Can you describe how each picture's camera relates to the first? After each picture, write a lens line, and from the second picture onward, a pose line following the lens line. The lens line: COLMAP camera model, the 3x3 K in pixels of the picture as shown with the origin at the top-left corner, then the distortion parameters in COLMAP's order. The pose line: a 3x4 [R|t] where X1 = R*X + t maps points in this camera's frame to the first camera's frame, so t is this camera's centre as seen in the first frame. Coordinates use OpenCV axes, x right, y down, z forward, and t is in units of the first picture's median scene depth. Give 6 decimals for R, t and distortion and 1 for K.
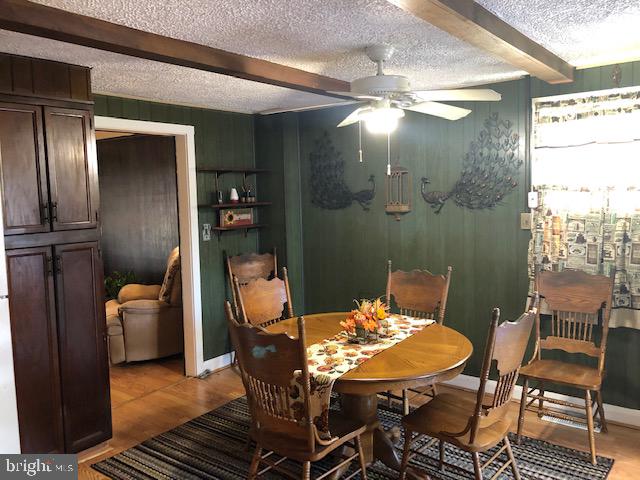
lens RADIAL K [[518.3, 0, 317.6], [0, 518.3, 236.8], [0, 0, 1]] dist [0.030273, -0.048048]
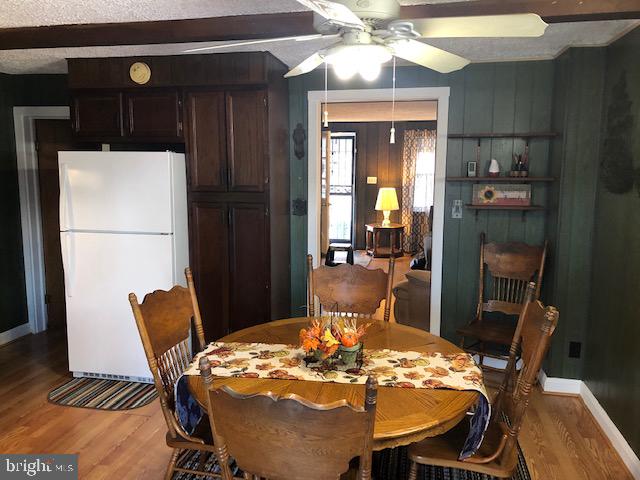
lens RADIAL K [[518.3, 0, 316.5], [0, 518.3, 241.3], [0, 0, 1]] dist [0.030273, -0.048048]
pose [[0.455110, 0.155979, -0.876667, 0.592877], [-0.094416, 0.987441, 0.126673, -0.057799], [0.885415, 0.025122, 0.464121, 0.526159]]
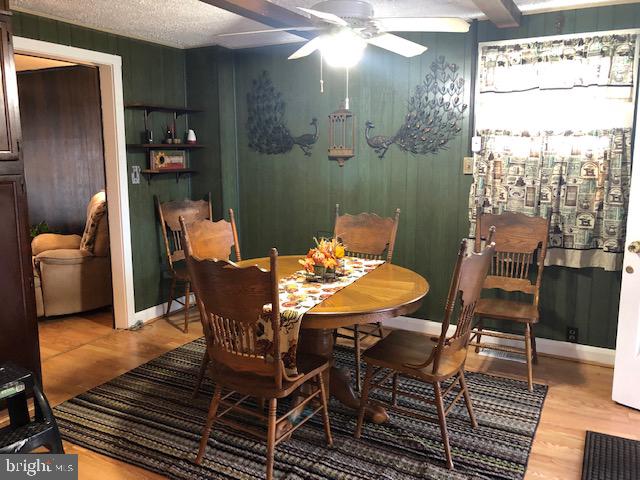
lens RADIAL K [[518.3, 0, 316.2], [0, 518.3, 233.9], [0, 0, 1]] dist [0.030273, -0.048048]
pose [[0.985896, -0.001884, 0.167349, -0.069967], [-0.009576, 0.997663, 0.067648, 0.039875], [-0.167086, -0.068296, 0.983574, 0.037869]]
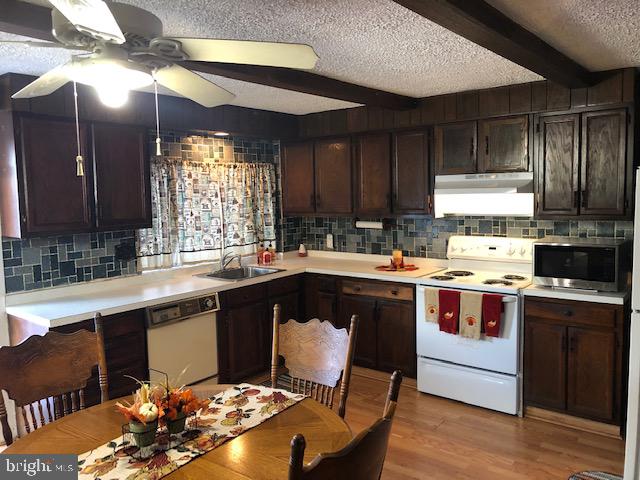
lens RADIAL K [[518.3, 0, 321.2], [0, 518.3, 238.0], [0, 0, 1]] dist [0.030273, -0.048048]
pose [[-0.998813, 0.048703, 0.000223, -0.085973], [0.047979, 0.983146, 0.176413, -0.118223], [0.008373, 0.176214, -0.984316, 1.308226]]
